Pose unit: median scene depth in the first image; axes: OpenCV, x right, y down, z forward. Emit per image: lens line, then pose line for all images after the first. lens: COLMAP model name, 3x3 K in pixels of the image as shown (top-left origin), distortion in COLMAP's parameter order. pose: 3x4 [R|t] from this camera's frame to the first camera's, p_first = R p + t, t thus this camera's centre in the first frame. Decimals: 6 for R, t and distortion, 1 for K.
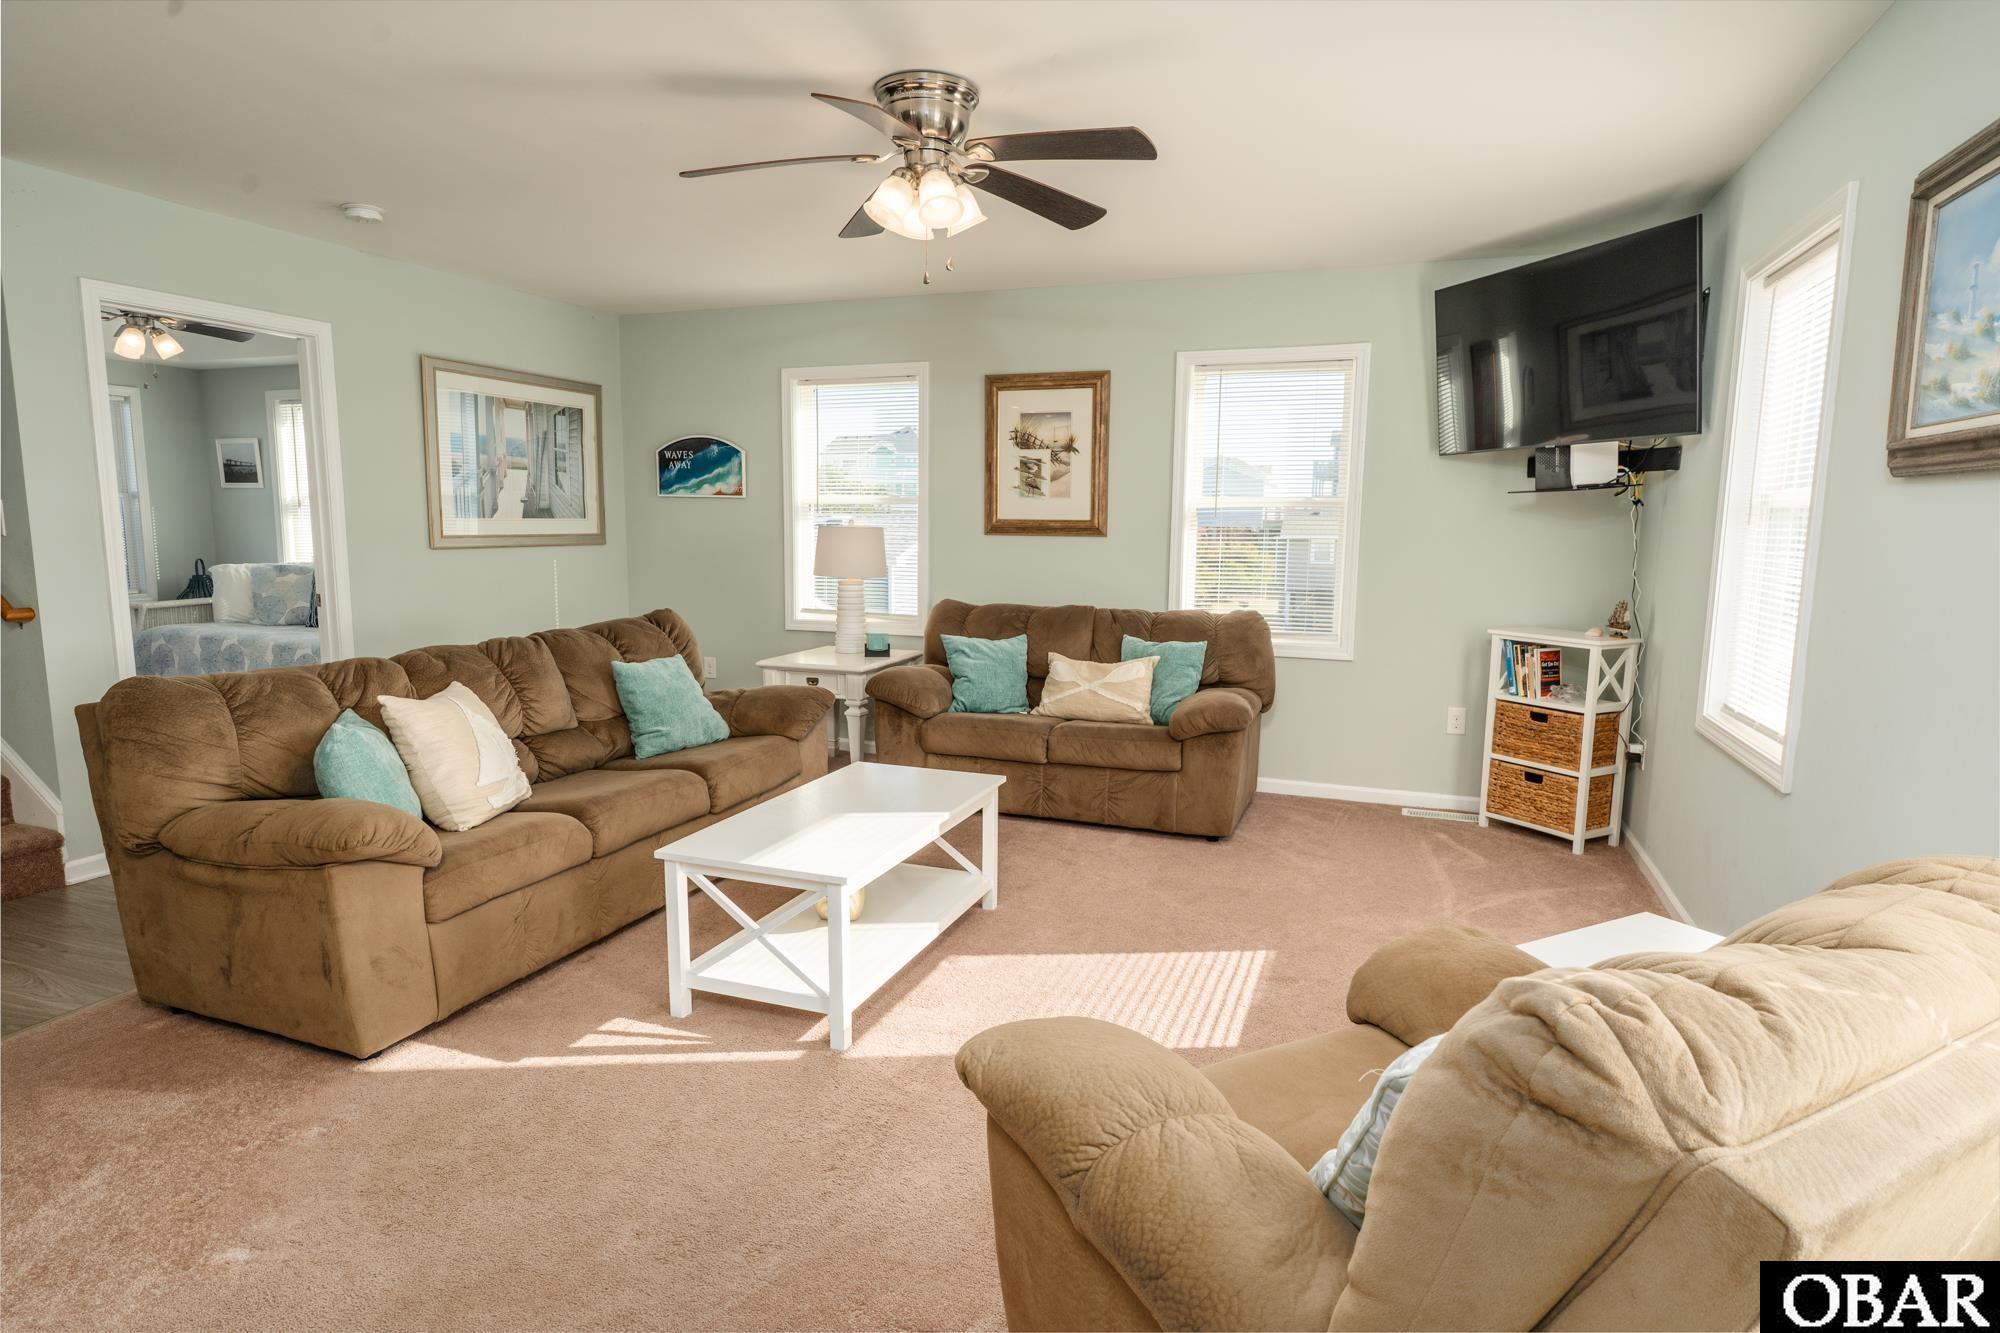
lens RADIAL K [[1099.9, 0, 995.4], [0, 1099.9, 669.8], [0, 0, 1]] dist [-0.000052, 0.000974]
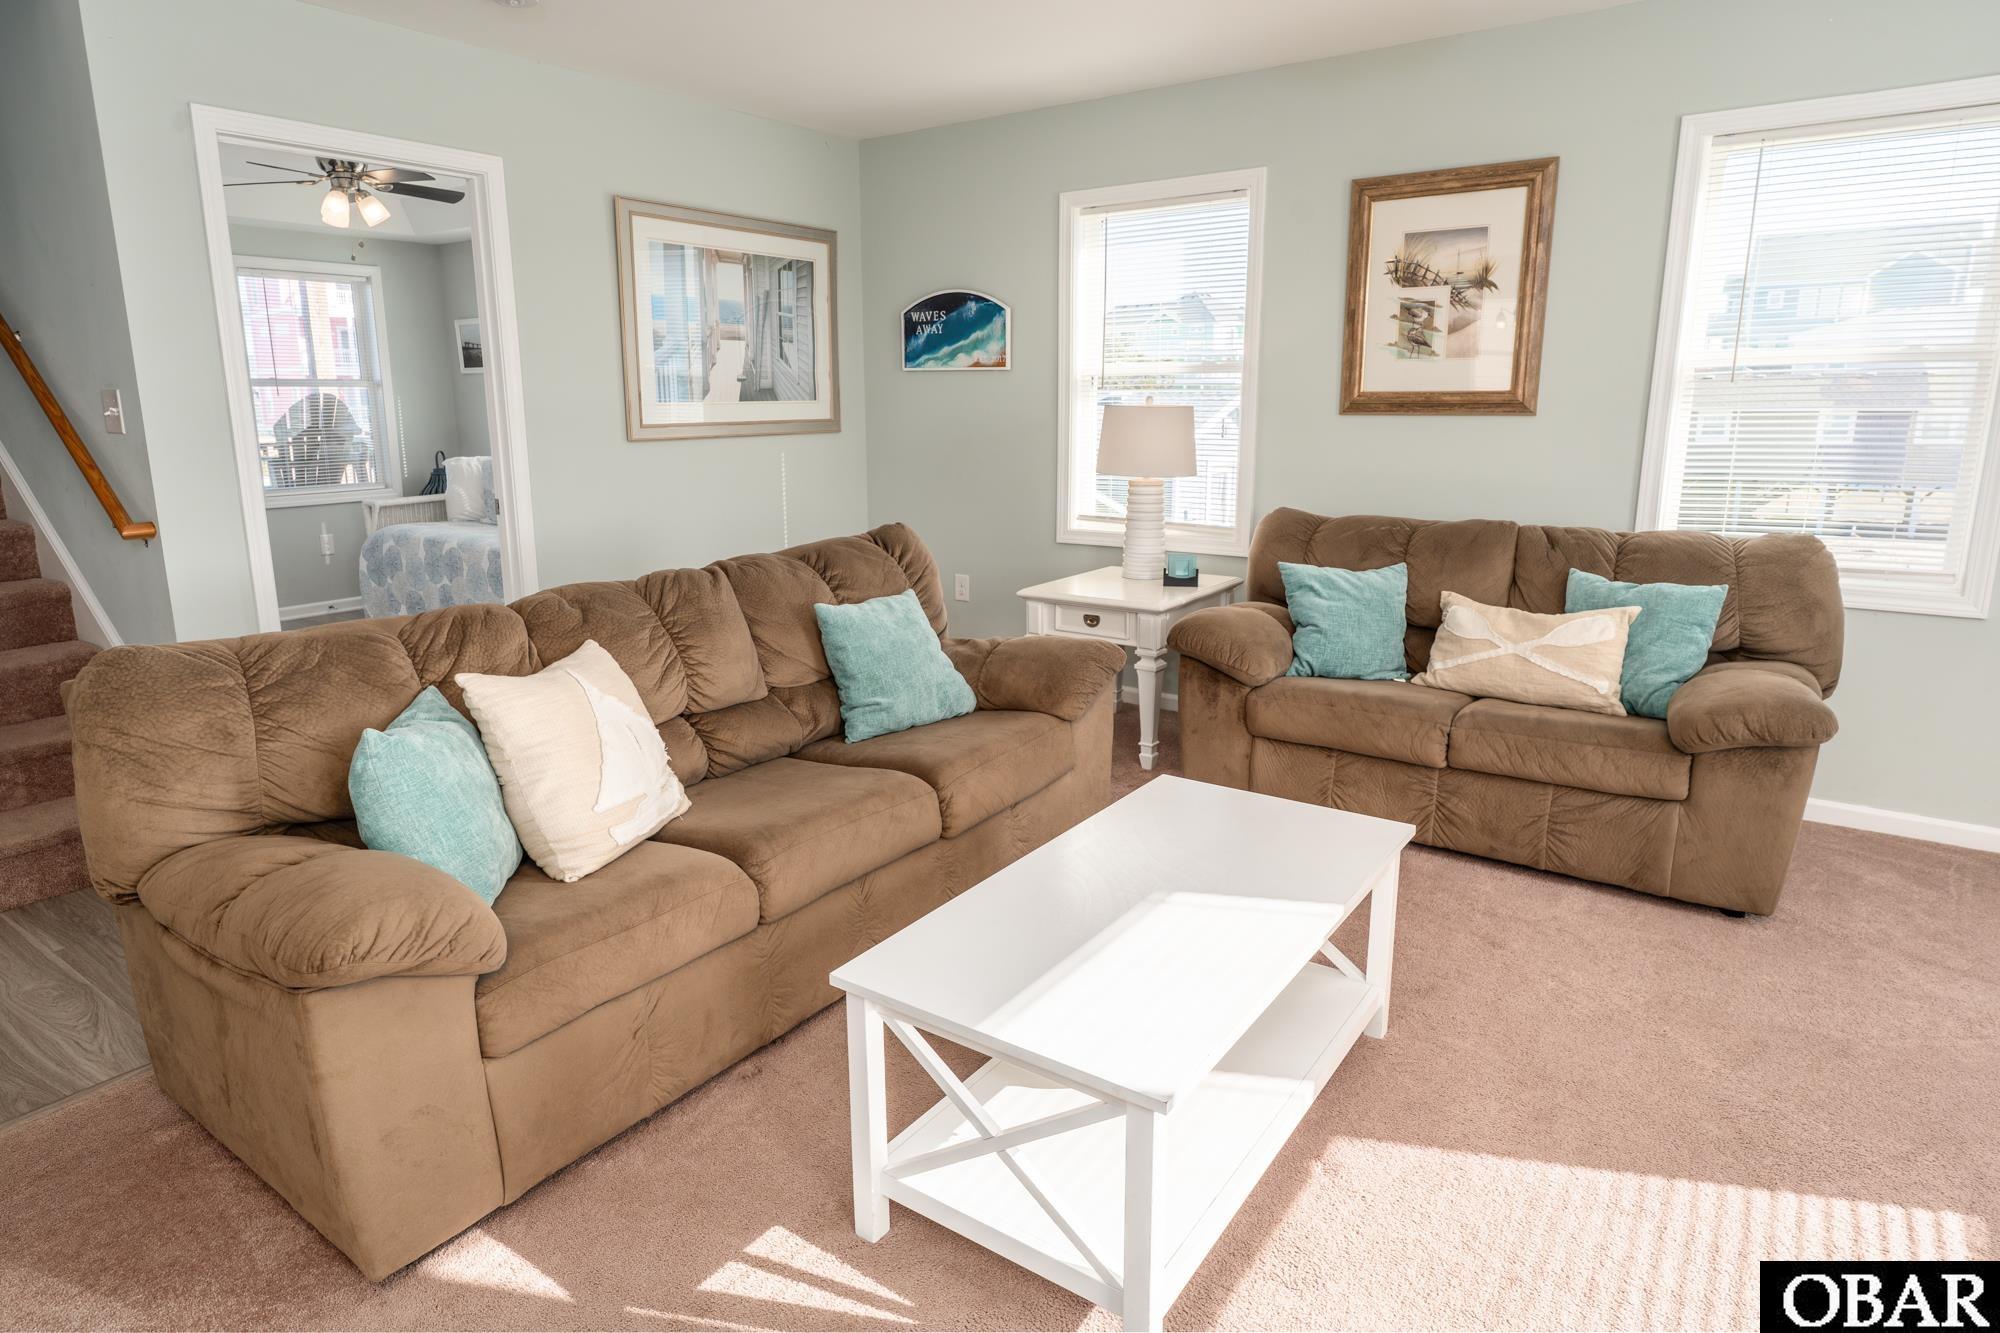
lens RADIAL K [[1147.8, 0, 968.3], [0, 1147.8, 637.0], [0, 0, 1]] dist [-0.003005, 0.001204]
pose [[0.965363, 0.036912, -0.258285, -0.047307], [-0.018624, 0.997166, 0.072898, -0.032451], [0.260244, -0.065563, 0.963314, 0.239679]]
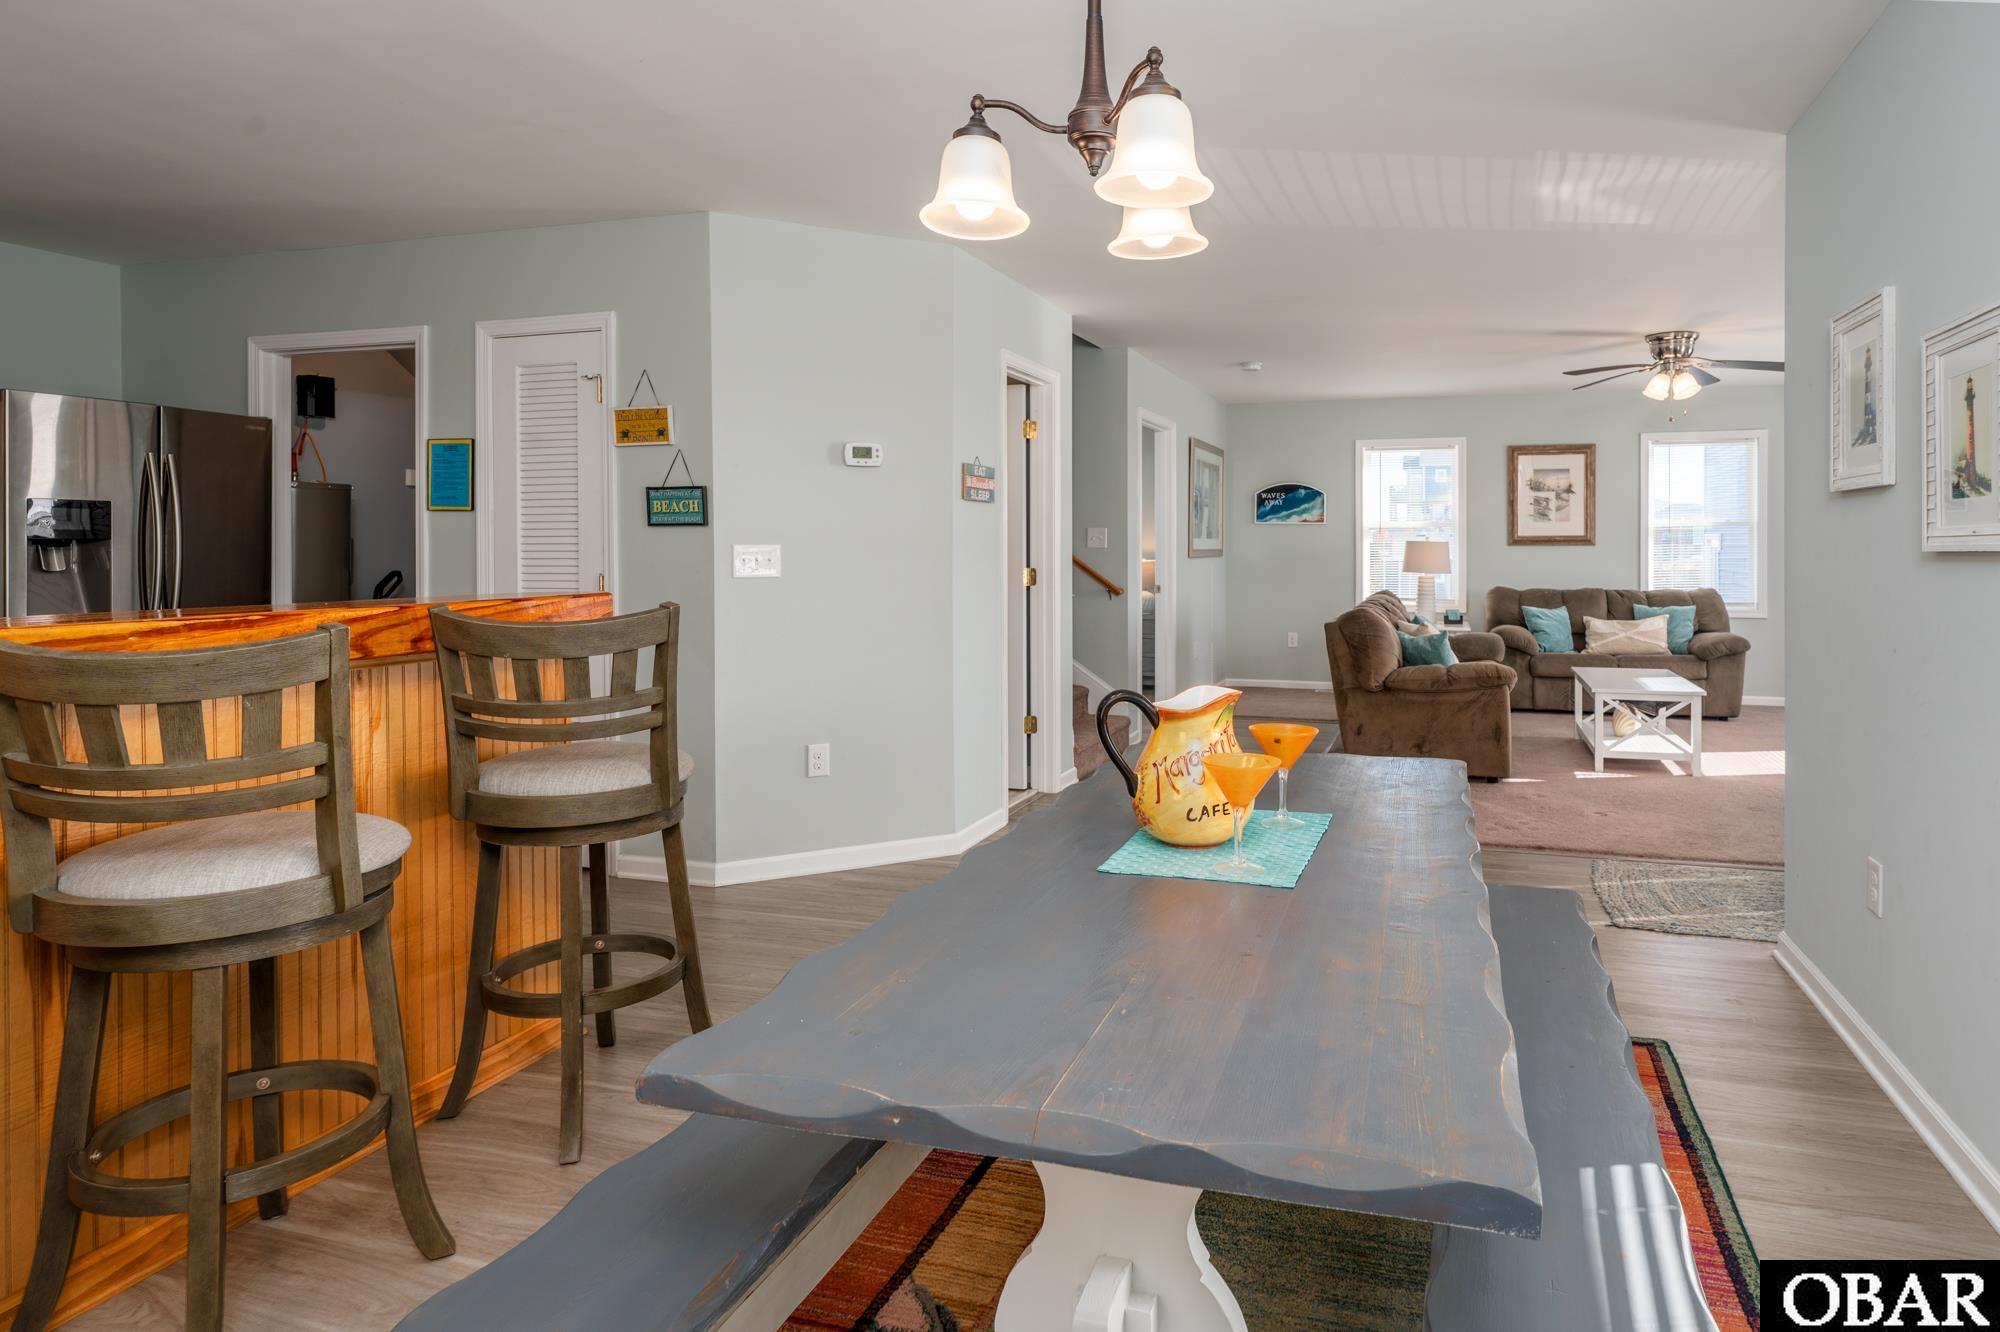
lens RADIAL K [[1187.0, 0, 1082.2], [0, 1187.0, 556.6], [0, 0, 1]] dist [-0.000816, 0.000100]
pose [[0.997258, -0.012337, 0.072965, -0.783081], [0.021473, 0.991825, -0.125788, 0.096785], [-0.070816, 0.127010, 0.989370, -0.657183]]
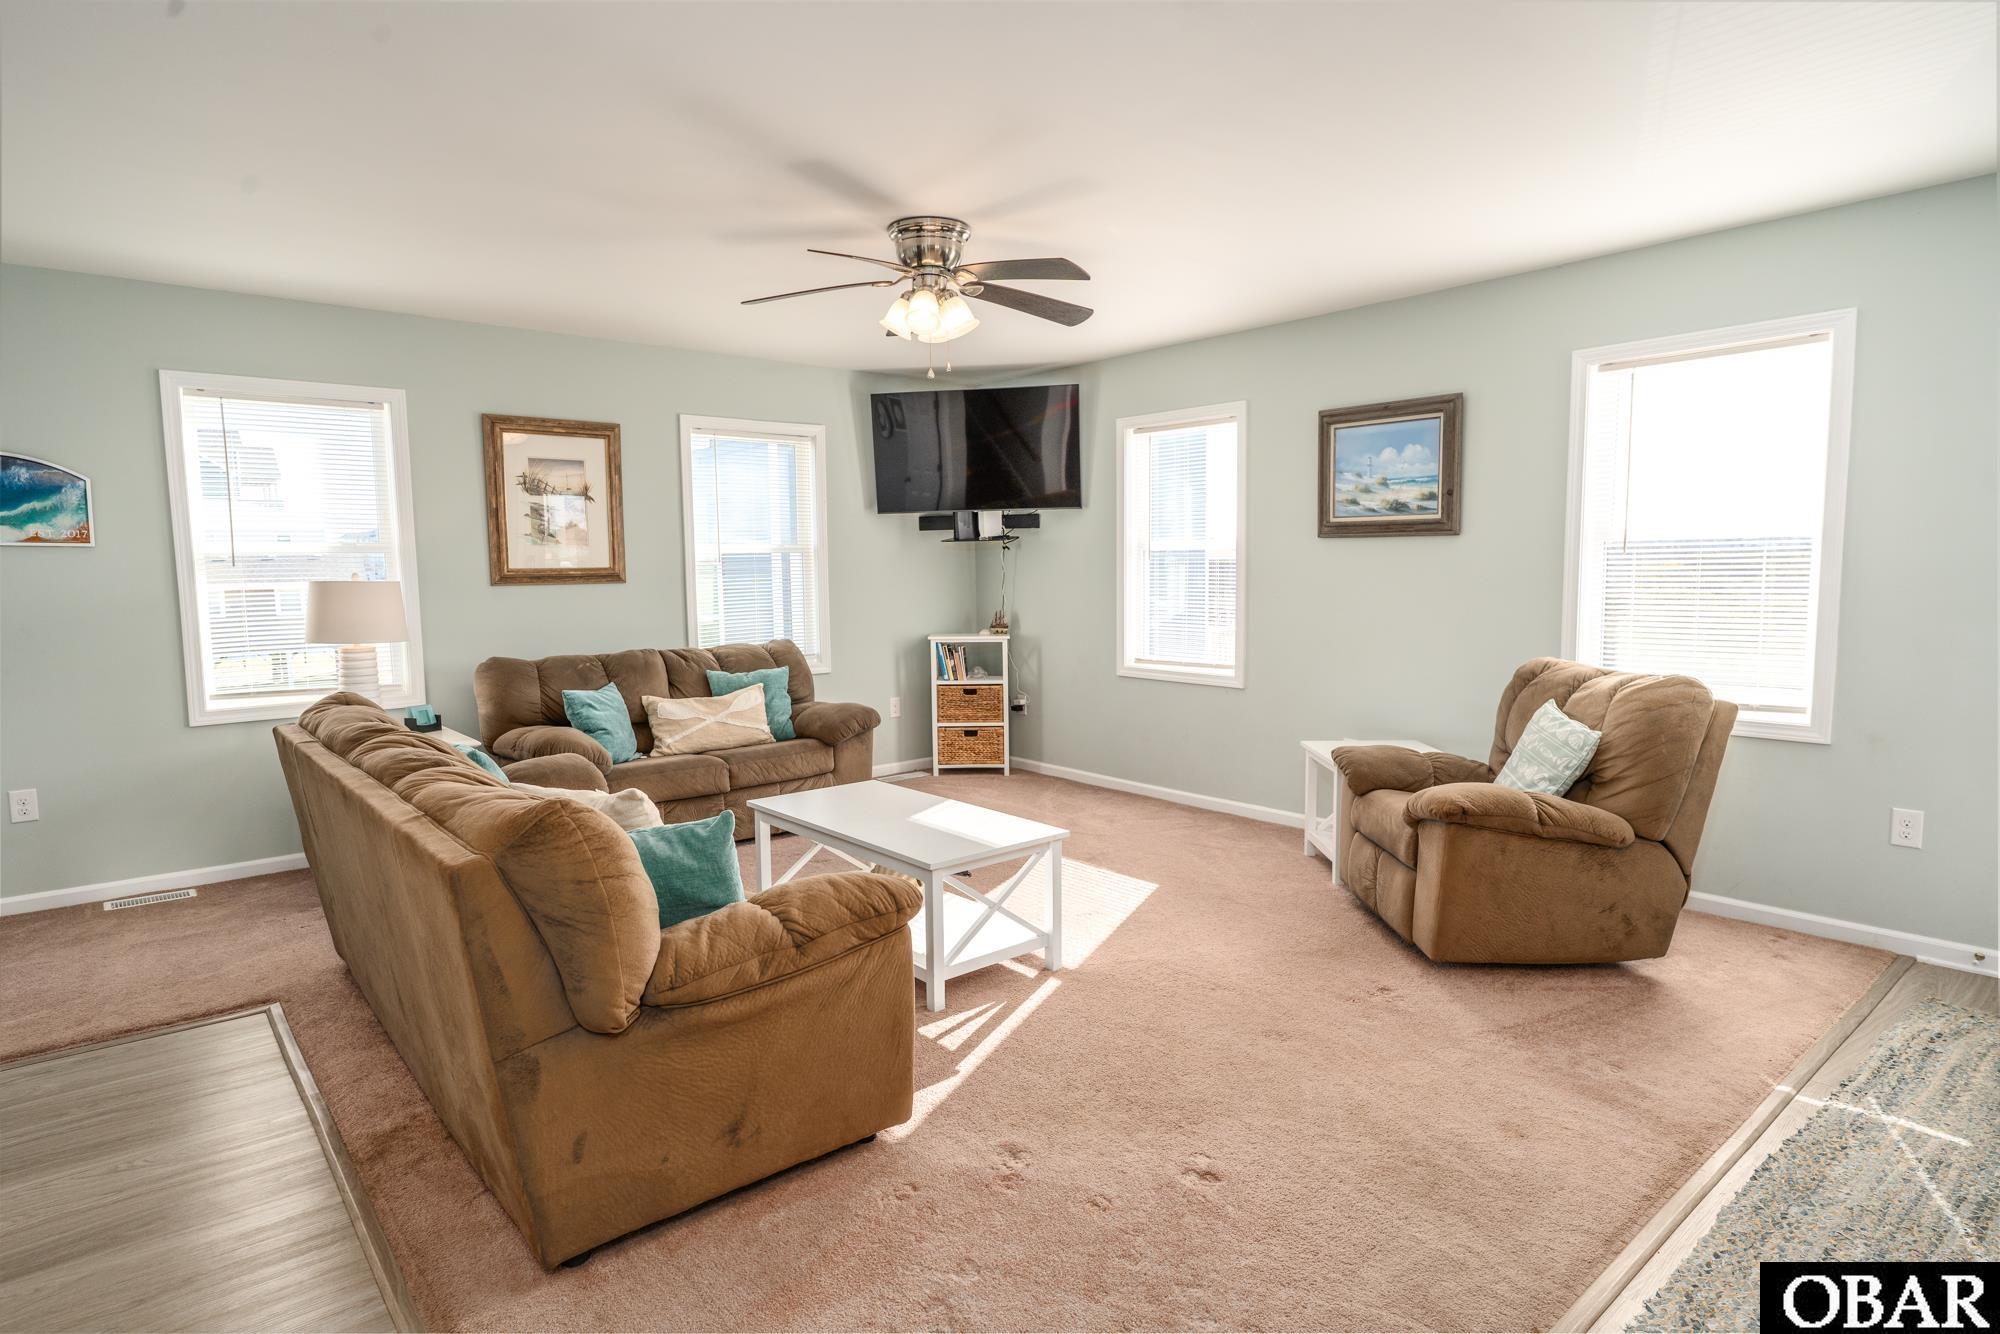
lens RADIAL K [[1106.2, 0, 1009.0], [0, 1106.2, 666.3], [0, 0, 1]] dist [-0.000786, 0.001573]
pose [[0.465108, -0.098348, 0.879774, -0.671086], [0.136015, 0.989948, 0.038758, -0.035649], [-0.874743, 0.101636, 0.473810, 0.205680]]
